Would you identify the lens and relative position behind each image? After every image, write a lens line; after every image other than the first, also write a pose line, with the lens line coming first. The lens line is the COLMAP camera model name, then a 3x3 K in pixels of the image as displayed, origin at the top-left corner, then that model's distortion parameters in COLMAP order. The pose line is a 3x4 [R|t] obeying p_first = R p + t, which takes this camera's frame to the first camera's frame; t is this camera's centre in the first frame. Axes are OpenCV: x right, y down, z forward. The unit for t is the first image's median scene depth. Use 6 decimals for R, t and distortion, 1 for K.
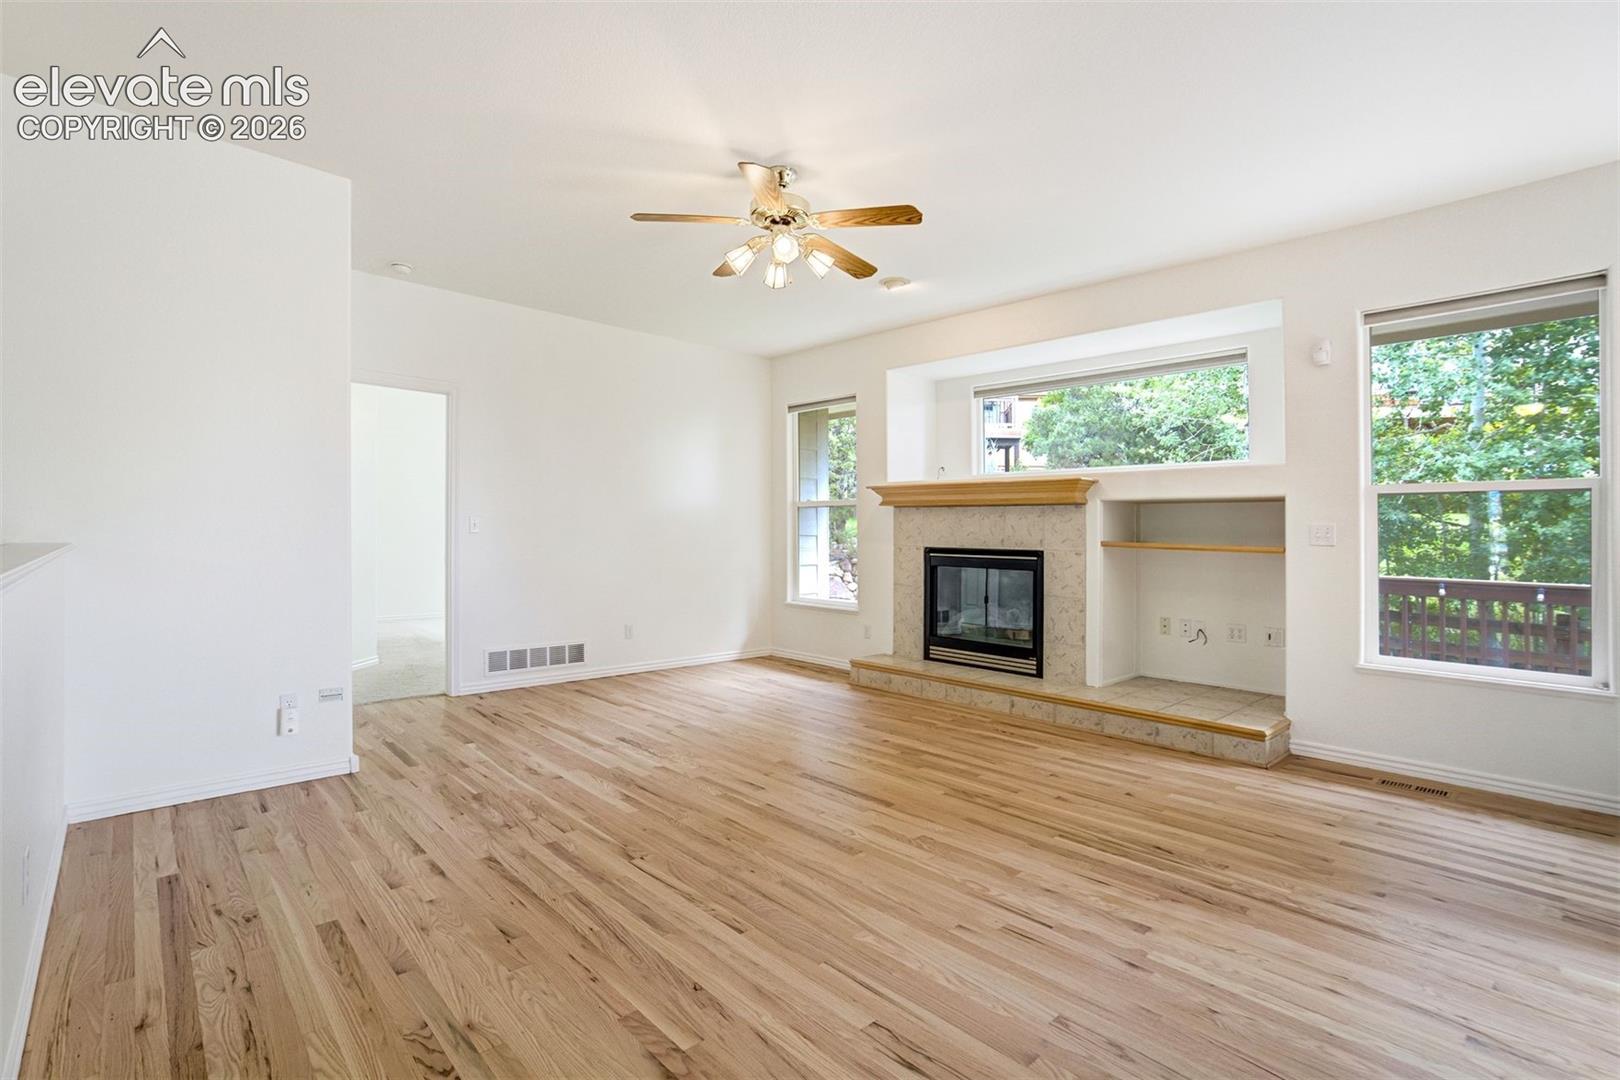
lens RADIAL K [[759.5, 0, 810.8], [0, 759.5, 545.1], [0, 0, 1]] dist [-0.091697, 0.043605]
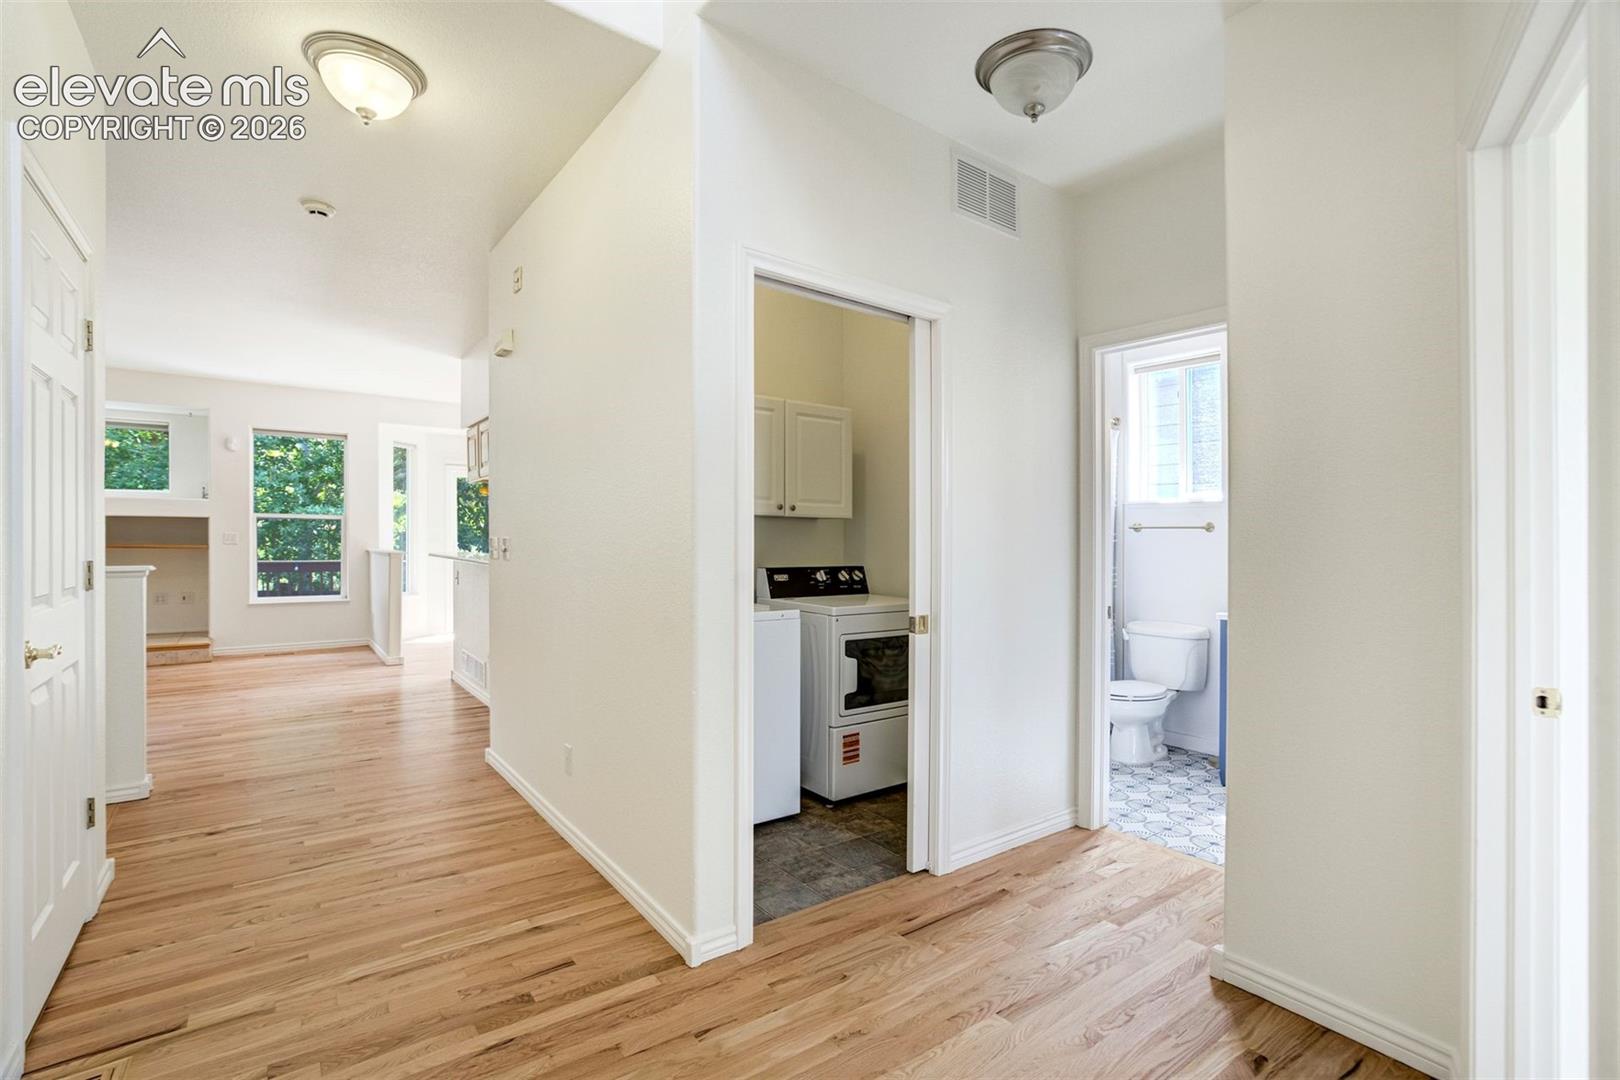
lens RADIAL K [[761.9, 0, 810.0], [0, 761.9, 540.0], [0, 0, 1]] dist [-0.038100, 0.019004]
pose [[0.114068, -0.017098, 0.993326, -1.052356], [0.007918, 0.999836, 0.016301, -0.027769], [-0.993441, 0.006006, 0.114184, -0.714279]]
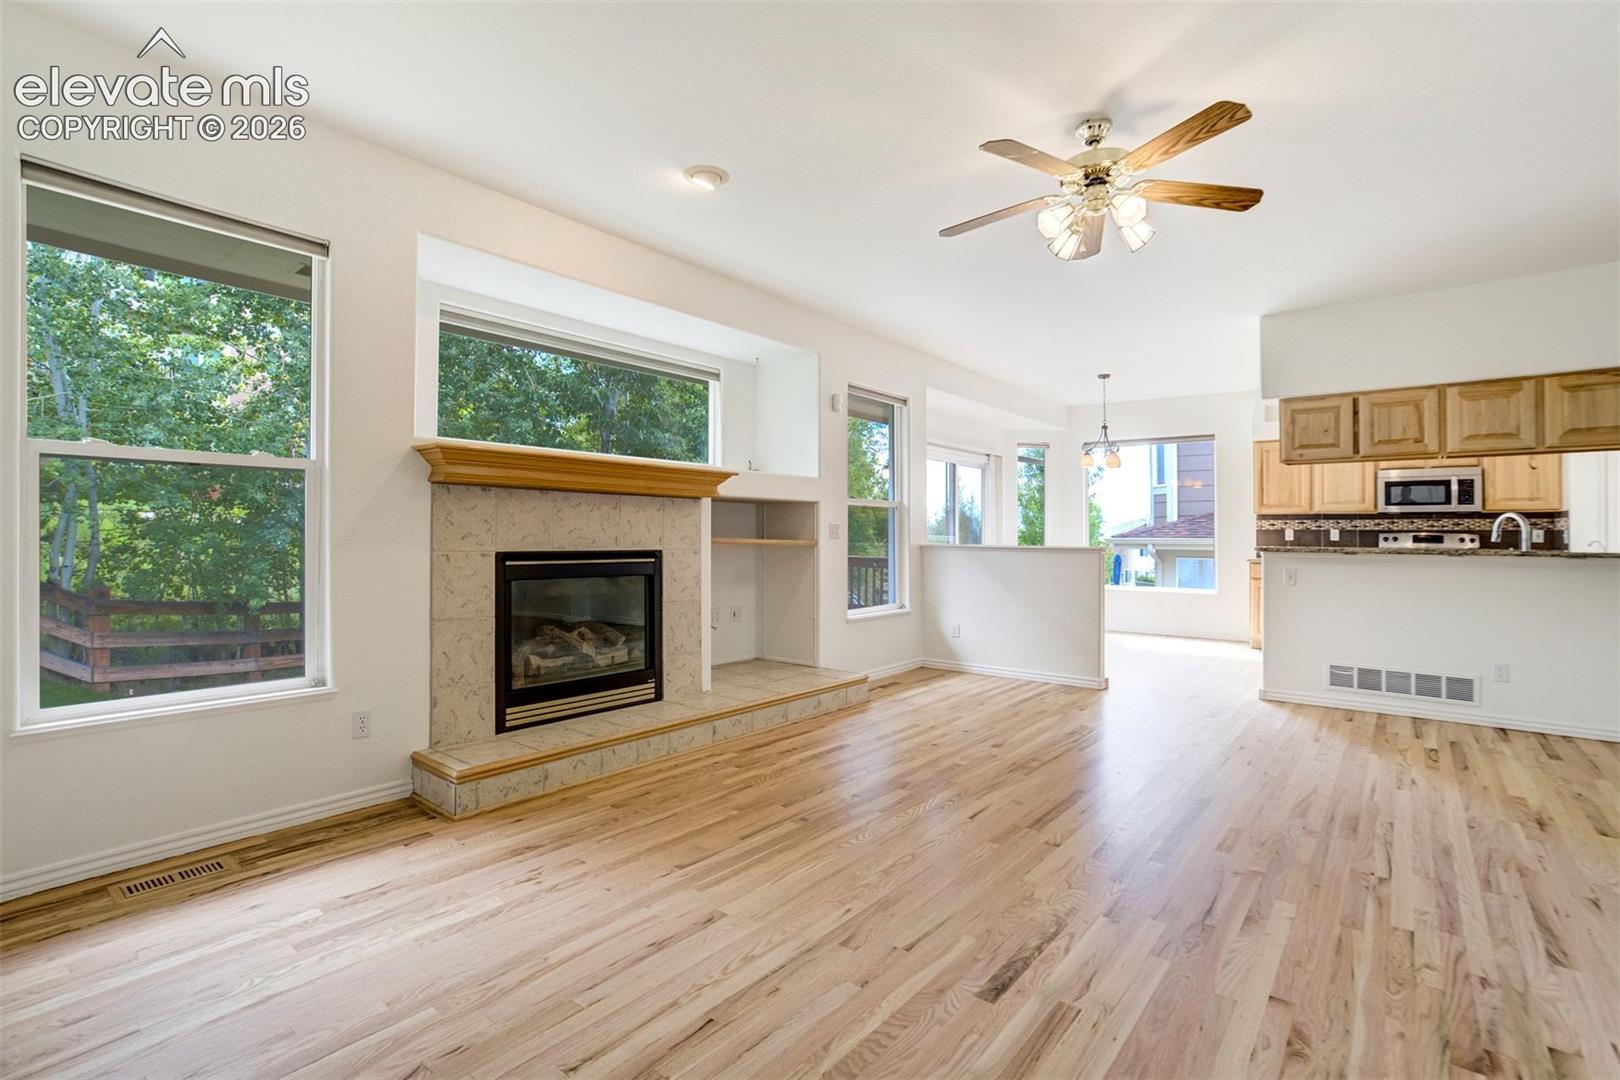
lens RADIAL K [[756.6, 0, 790.8], [0, 756.6, 520.1], [0, 0, 1]] dist [-0.043698, 0.017236]
pose [[-0.127822, 0.003007, 0.991793, -0.727994], [0.004782, 0.999986, -0.002416, -0.031388], [-0.991786, 0.004434, -0.127835, 1.252352]]
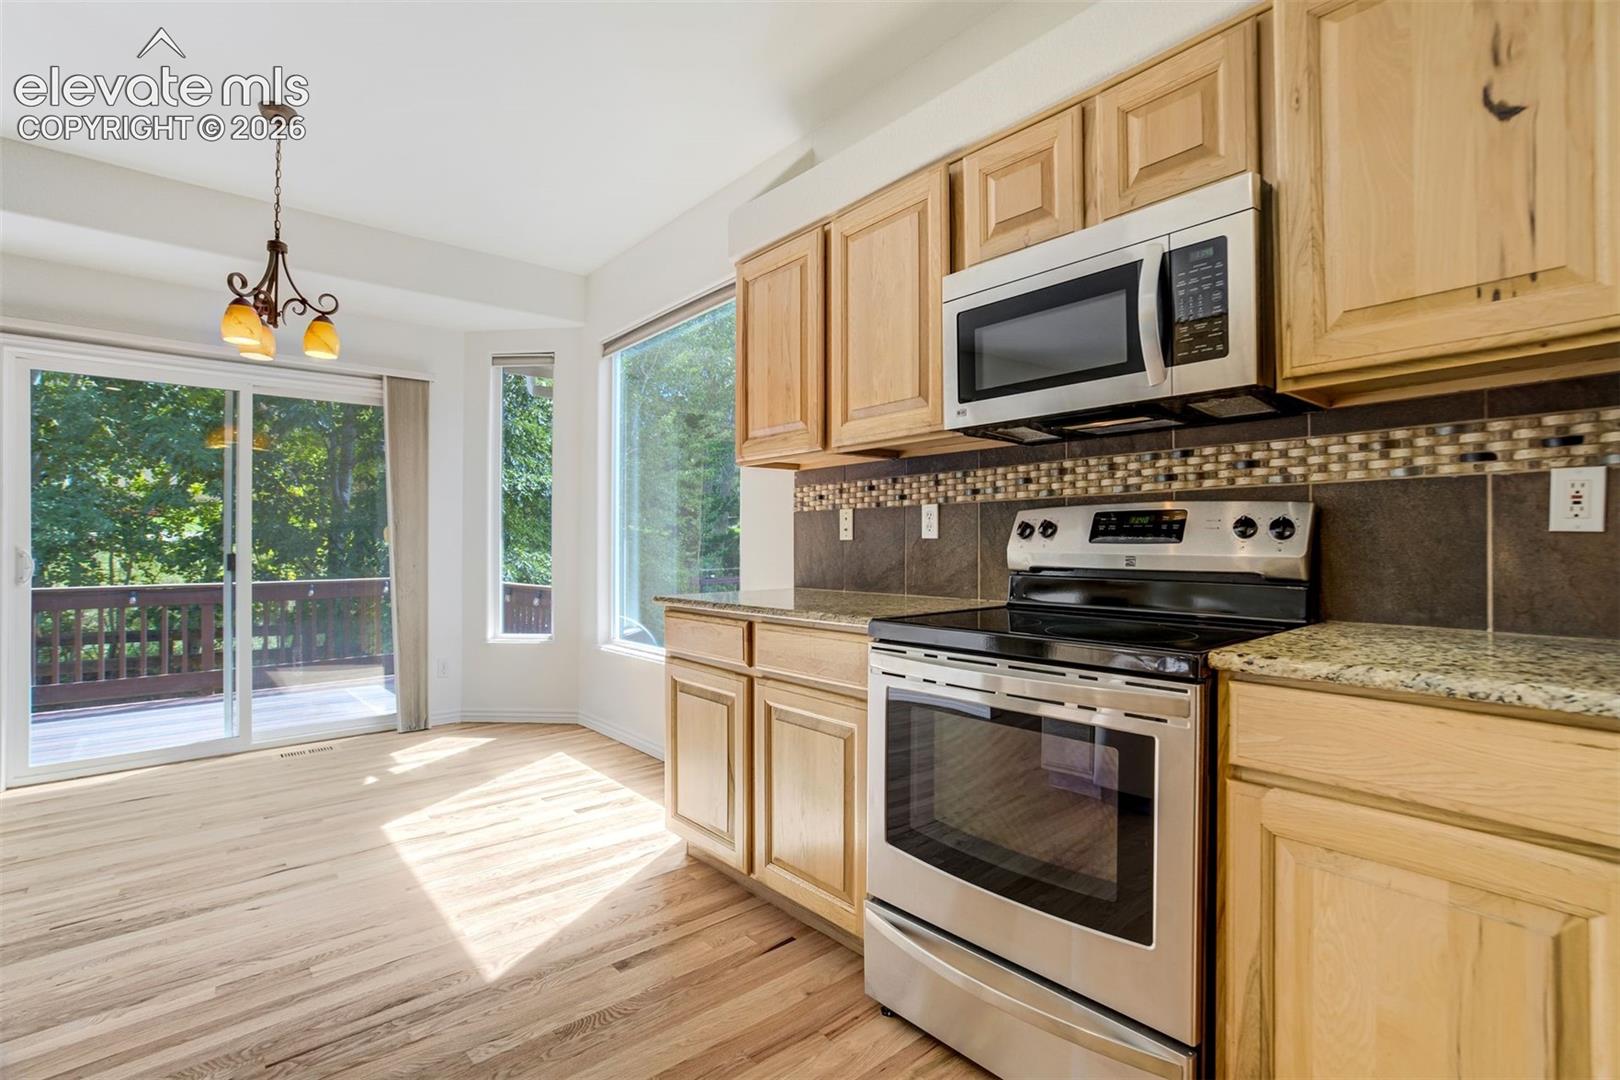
lens RADIAL K [[761.9, 0, 810.0], [0, 761.9, 540.0], [0, 0, 1]] dist [-0.038100, 0.019004]
pose [[0.037732, -0.003474, 0.999282, 0.365344], [0.014050, 0.999897, 0.002946, 0.021665], [-0.999189, 0.013928, 0.037777, -0.310662]]
